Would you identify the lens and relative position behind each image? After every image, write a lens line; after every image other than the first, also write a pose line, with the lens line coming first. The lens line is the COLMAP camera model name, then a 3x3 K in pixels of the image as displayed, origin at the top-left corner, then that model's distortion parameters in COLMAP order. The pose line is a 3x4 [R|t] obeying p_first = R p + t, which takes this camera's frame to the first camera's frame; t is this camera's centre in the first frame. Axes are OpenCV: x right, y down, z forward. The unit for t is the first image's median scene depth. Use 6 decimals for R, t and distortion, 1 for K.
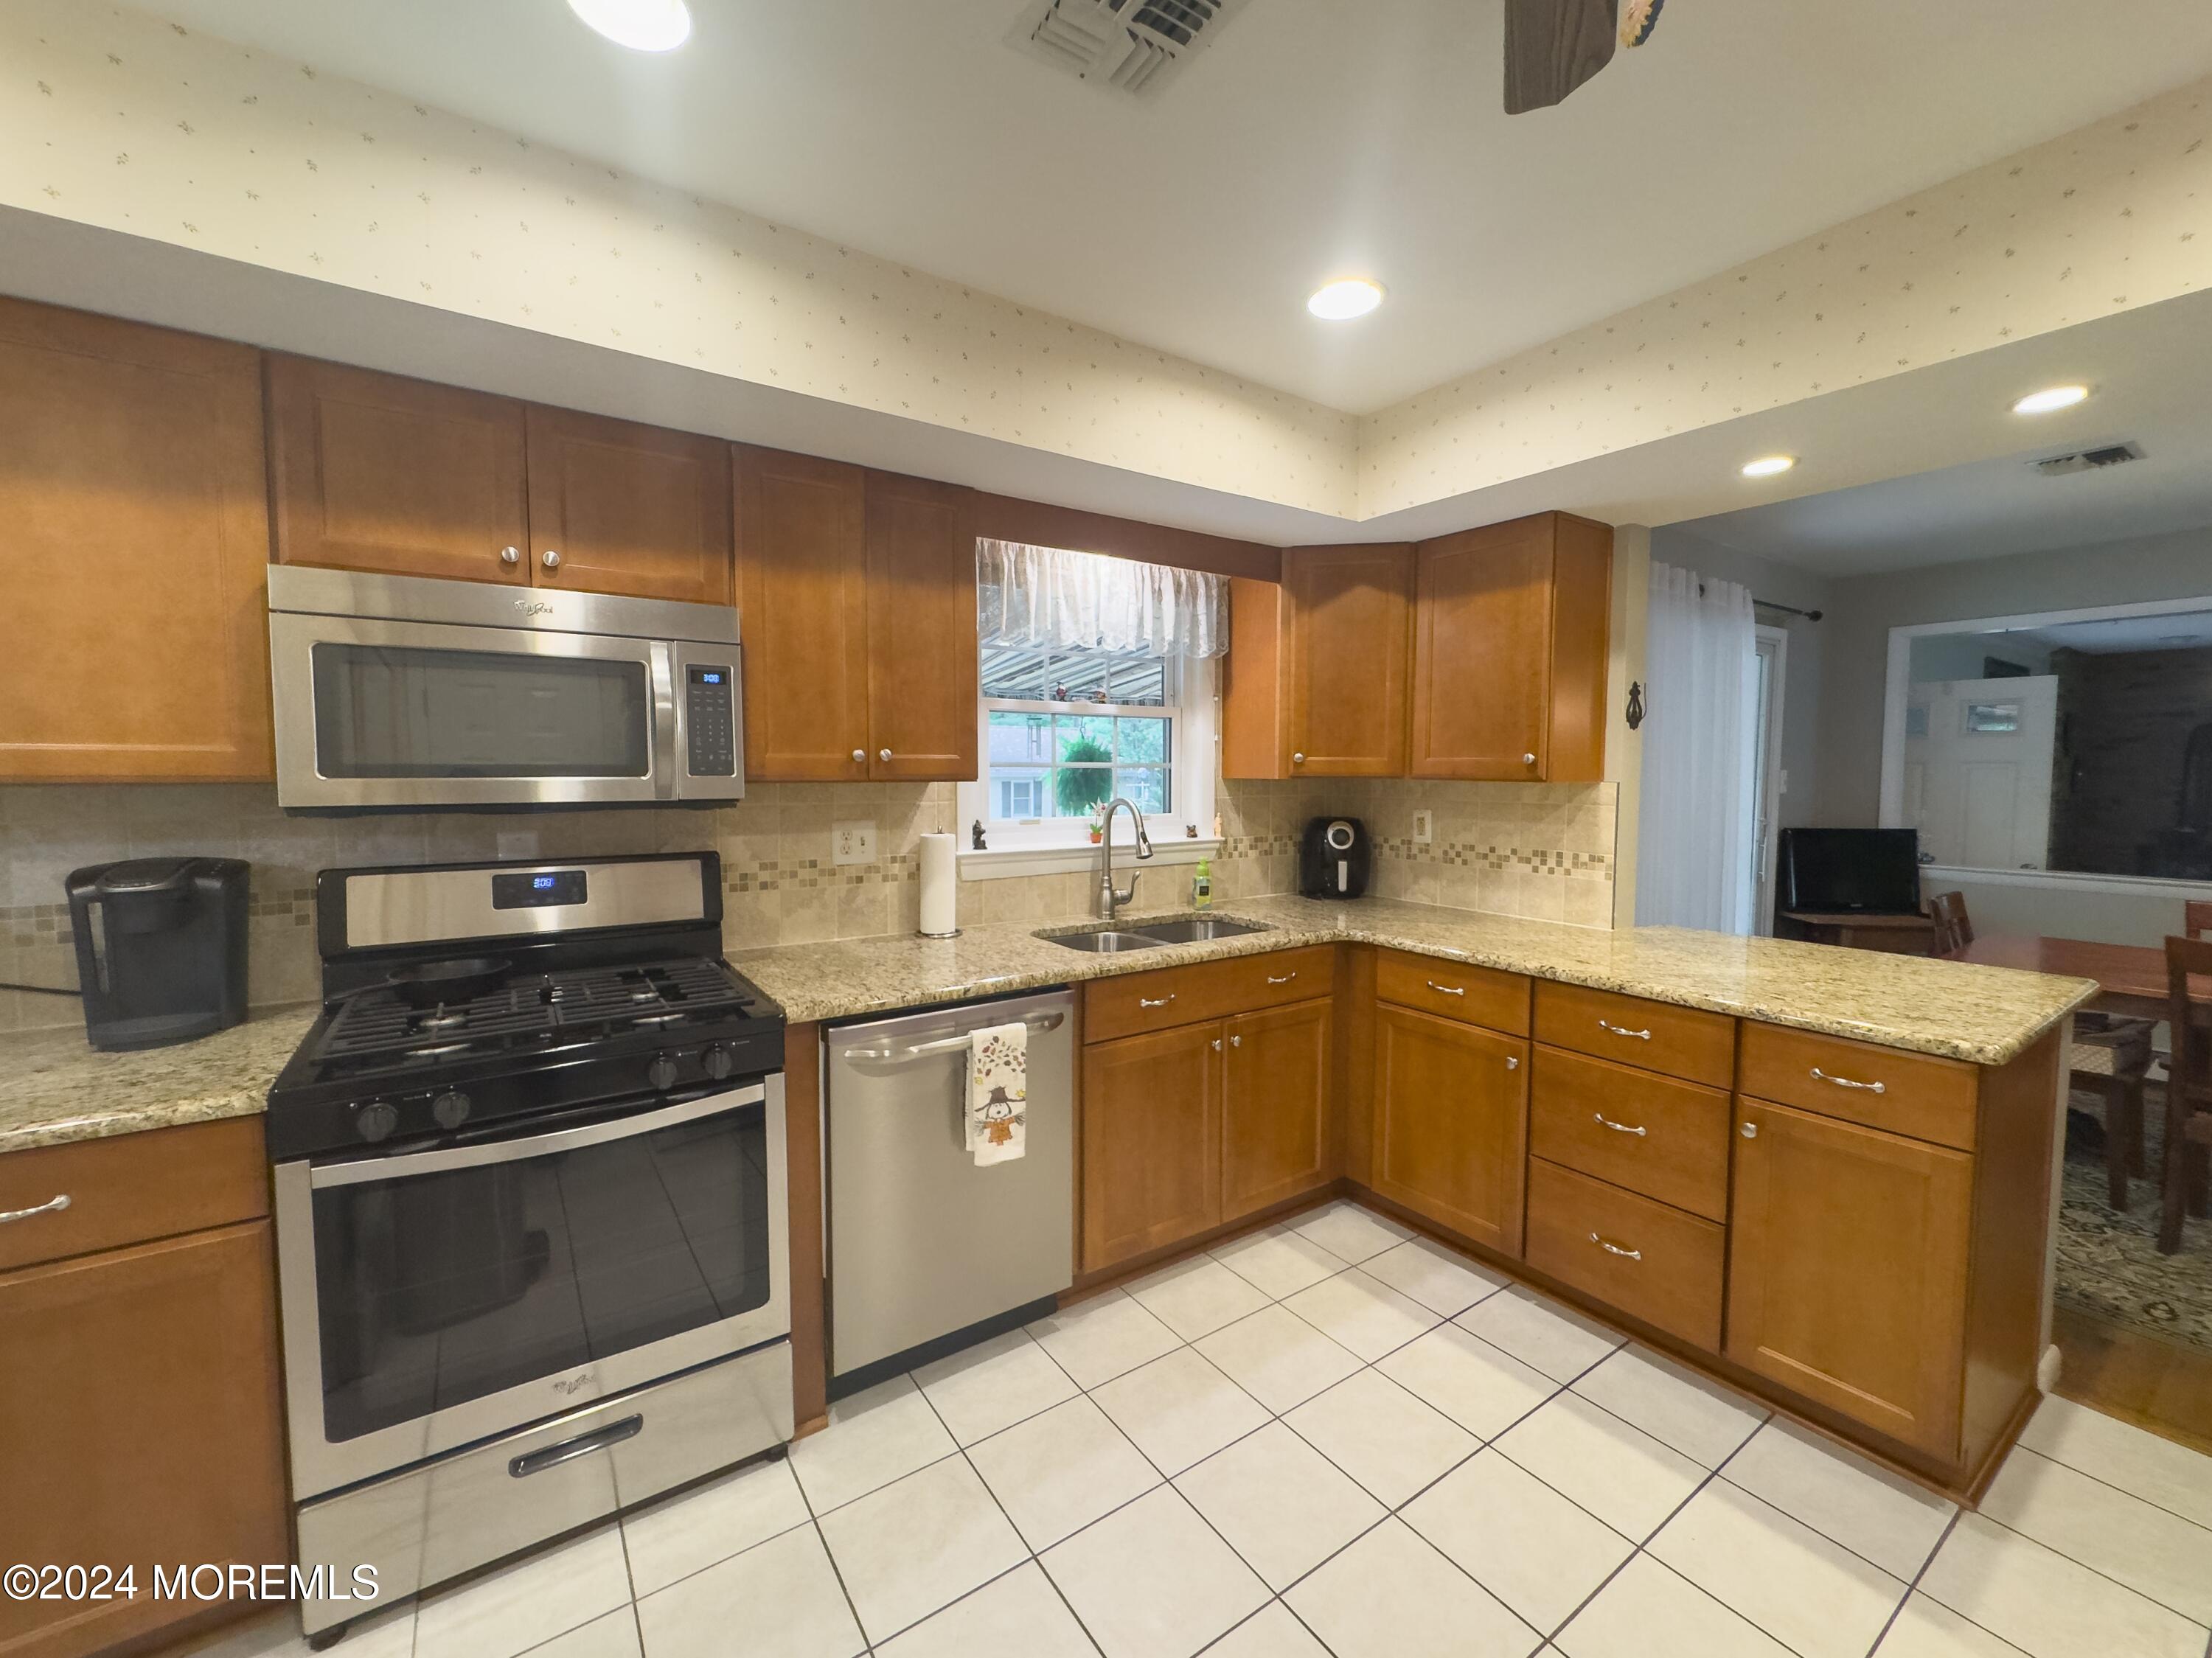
lens RADIAL K [[909.7, 0, 1108.8], [0, 909.7, 824.8], [0, 0, 1]] dist [-0.002532, 0.001063]
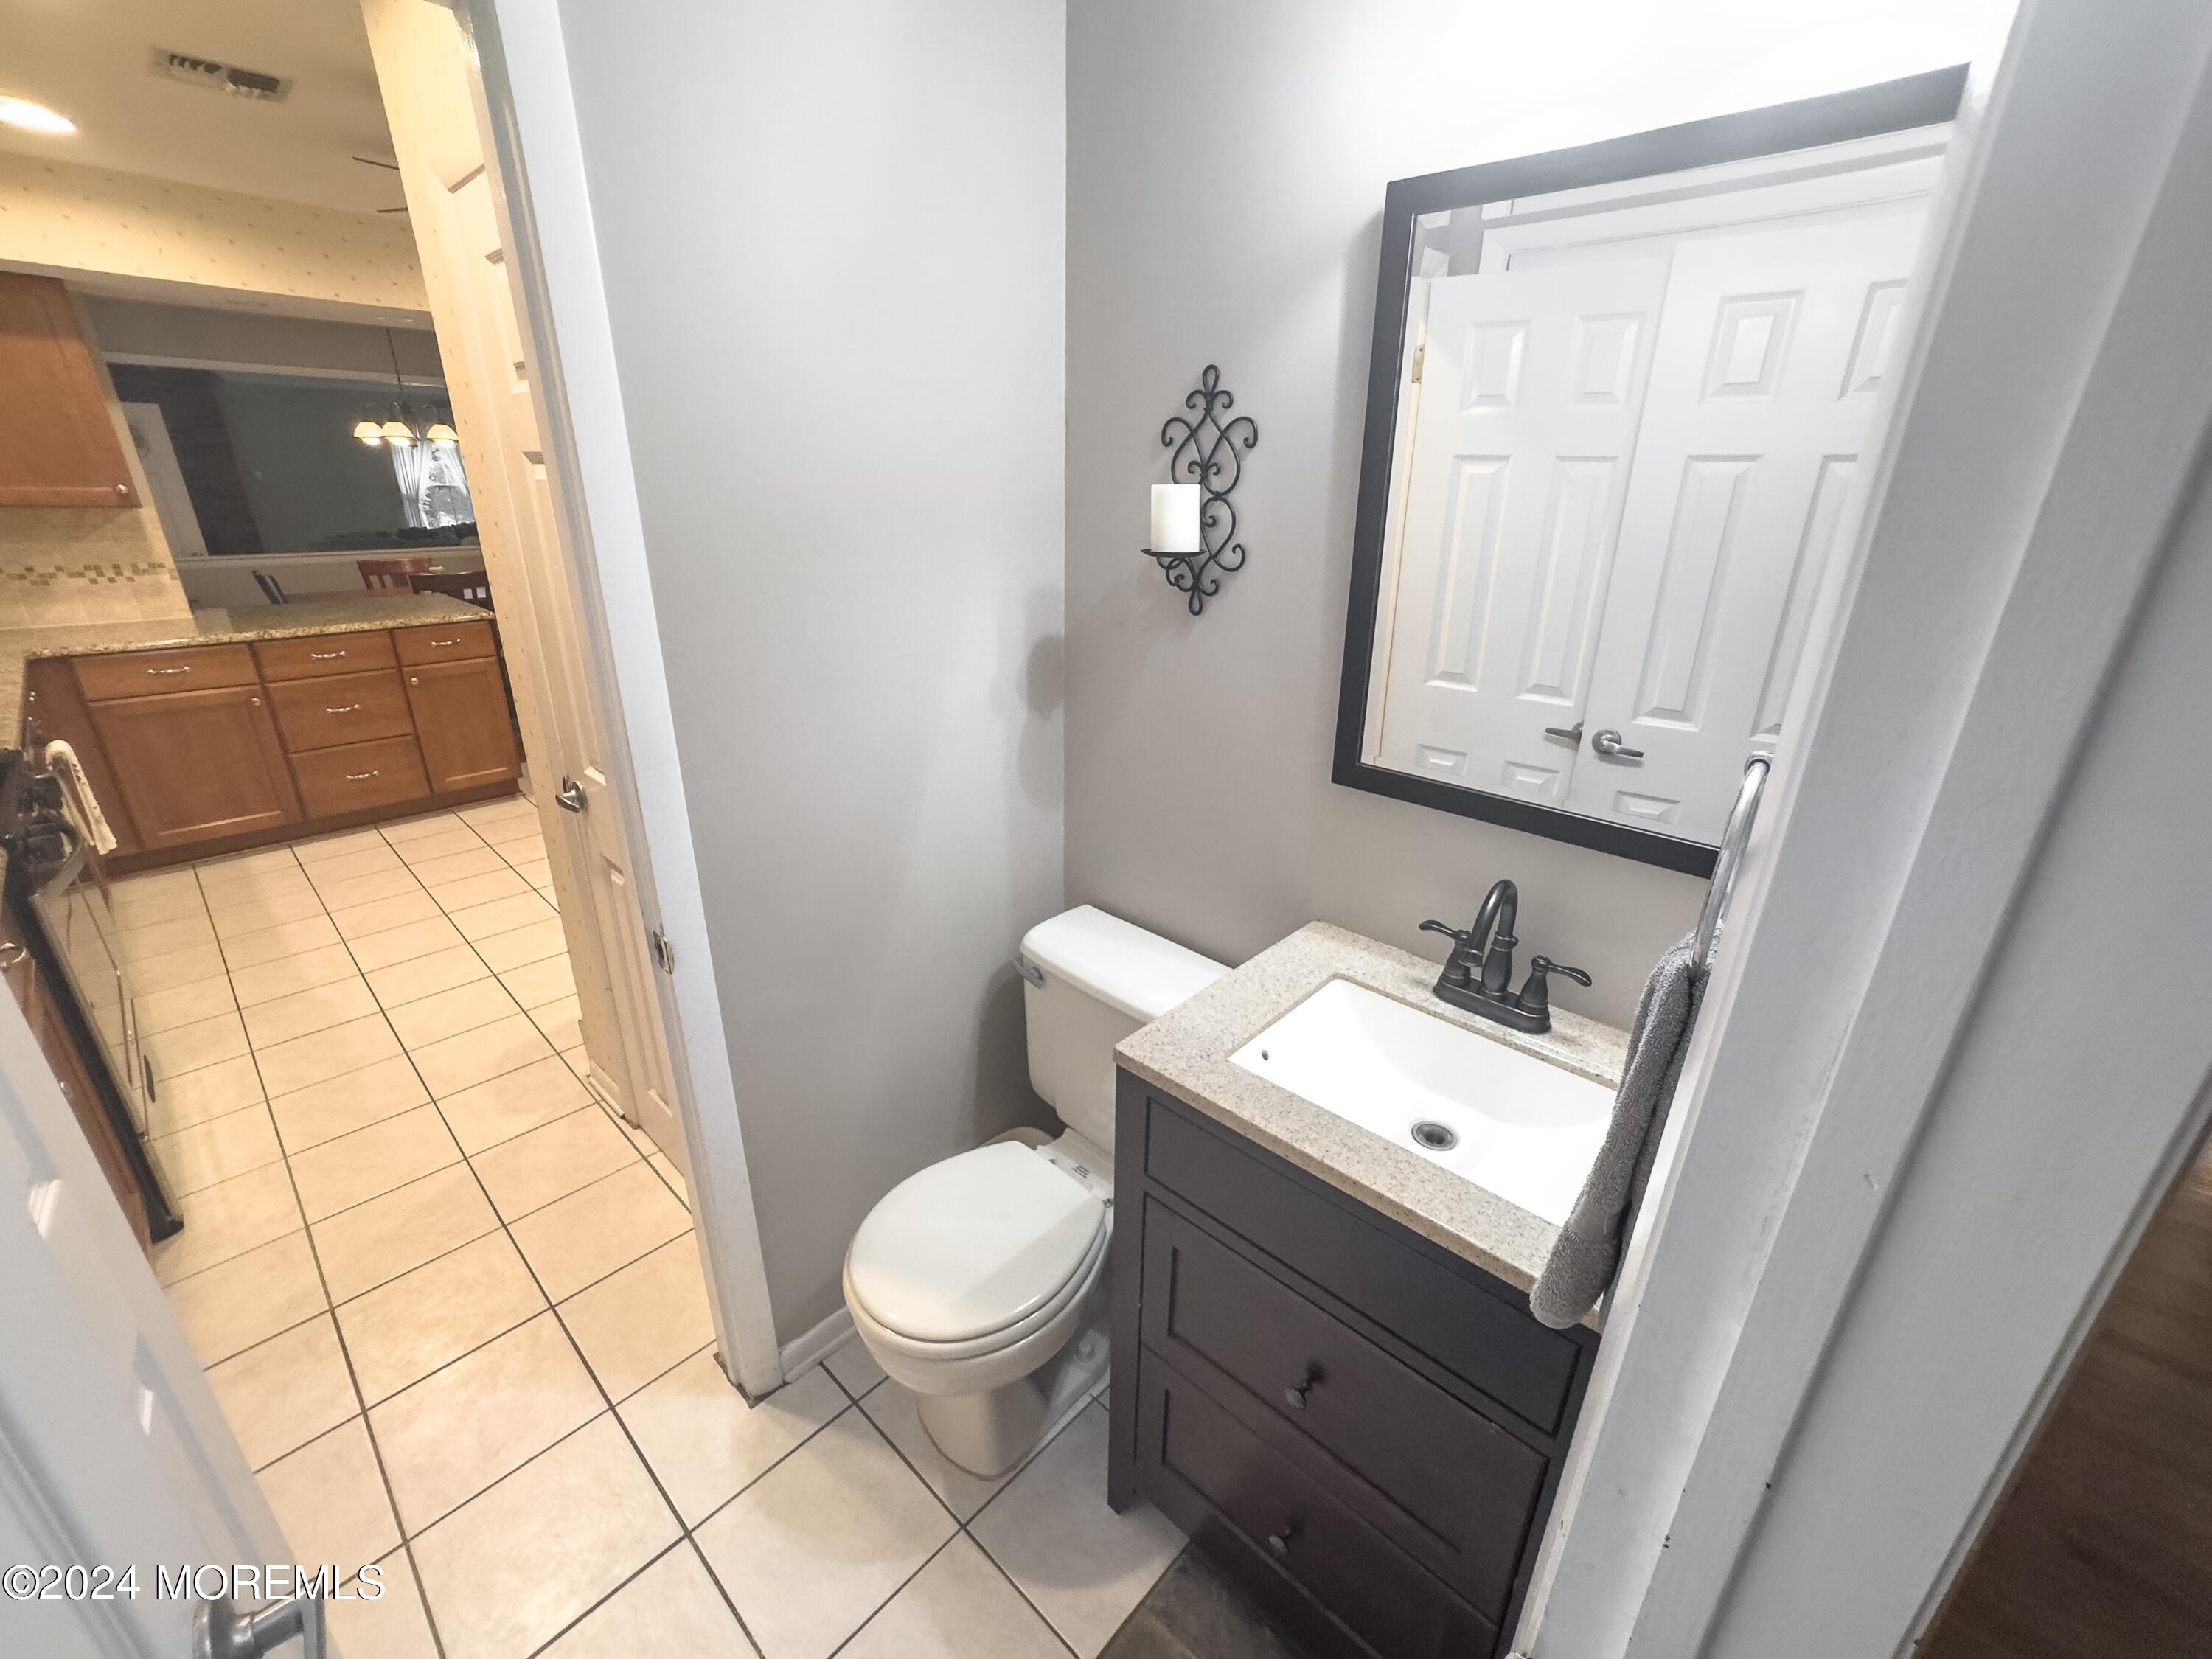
lens RADIAL K [[909.8, 0, 1116.2], [0, 909.8, 821.9], [0, 0, 1]] dist [-0.002532, 0.001063]
pose [[-0.216033, -0.353268, 0.910237, -1.262519], [0.034814, 0.928871, 0.368763, -0.063633], [-0.975765, 0.111354, -0.188368, -0.111001]]
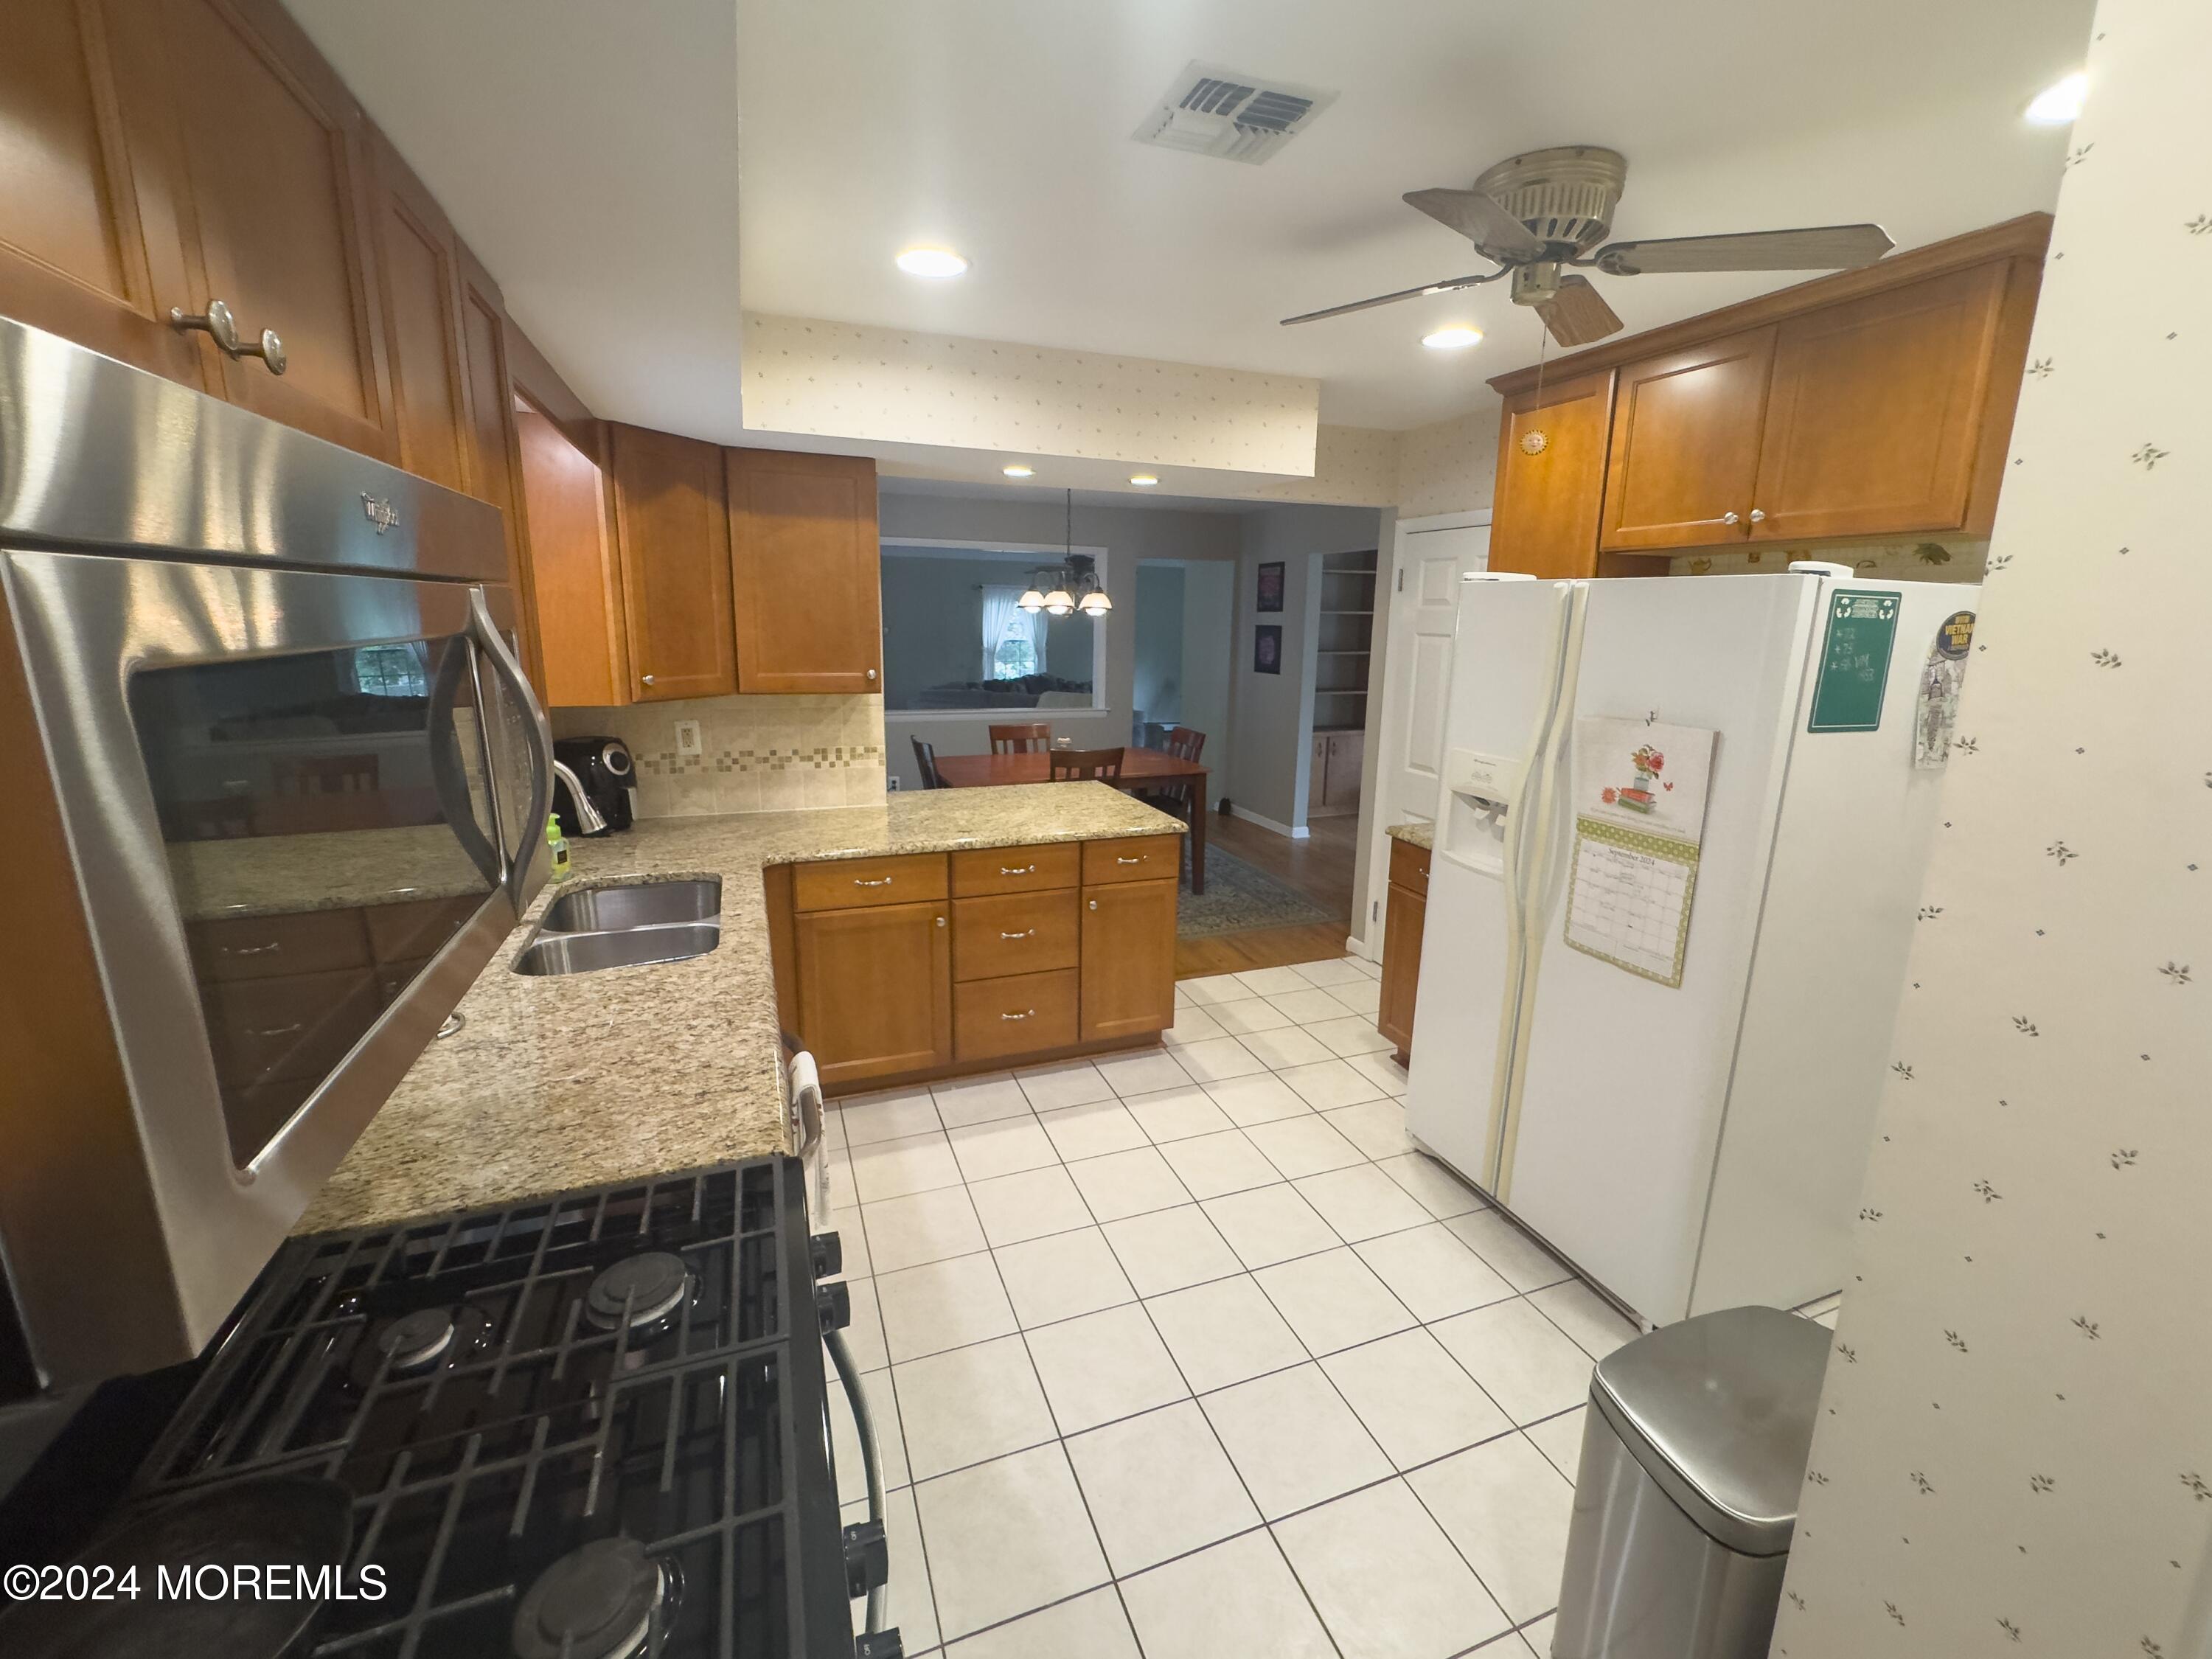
lens RADIAL K [[909.8, 0, 1102.4], [0, 909.8, 804.4], [0, 0, 1]] dist [-0.002532, 0.001063]
pose [[0.243481, -0.194893, 0.950123, -0.633551], [0.044426, 0.980816, 0.189804, -0.121771], [-0.968888, -0.004004, 0.247468, 0.430601]]
